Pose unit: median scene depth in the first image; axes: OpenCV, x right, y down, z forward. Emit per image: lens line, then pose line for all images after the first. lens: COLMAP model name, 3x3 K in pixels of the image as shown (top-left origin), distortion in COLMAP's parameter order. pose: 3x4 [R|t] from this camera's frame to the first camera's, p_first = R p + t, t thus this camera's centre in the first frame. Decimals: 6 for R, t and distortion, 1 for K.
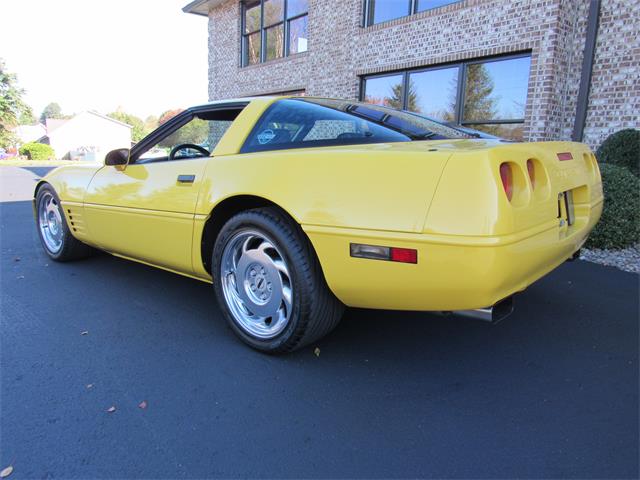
lens RADIAL K [[462.1, 0, 318.6], [0, 462.1, 230.2], [0, 0, 1]] dist [-0.031458, 0.005185]
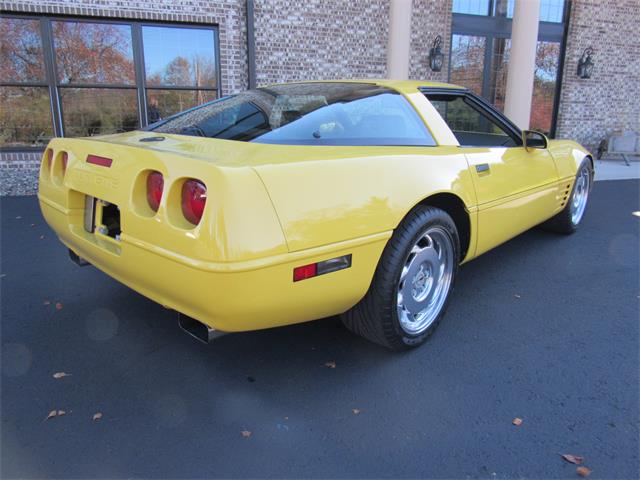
lens RADIAL K [[462.1, 0, 318.6], [0, 462.1, 230.2], [0, 0, 1]] dist [-0.031458, 0.005185]
pose [[0.292501, -0.255859, 0.921401, -0.634930], [0.164838, 0.962608, 0.214973, -0.109866], [-0.941951, 0.089002, 0.323739, 0.447315]]
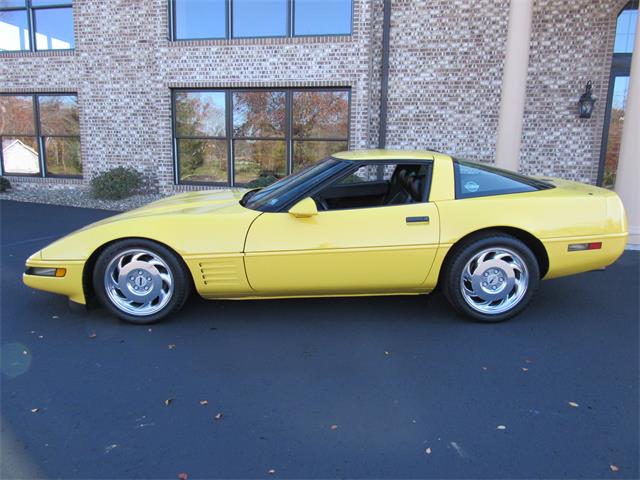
lens RADIAL K [[462.1, 0, 318.6], [0, 462.1, 230.2], [0, 0, 1]] dist [-0.031458, 0.005185]
pose [[0.736450, -0.134643, 0.662957, -0.553805], [0.121919, 0.990363, 0.065703, -0.080271], [-0.665415, 0.032440, 0.745768, 0.072570]]
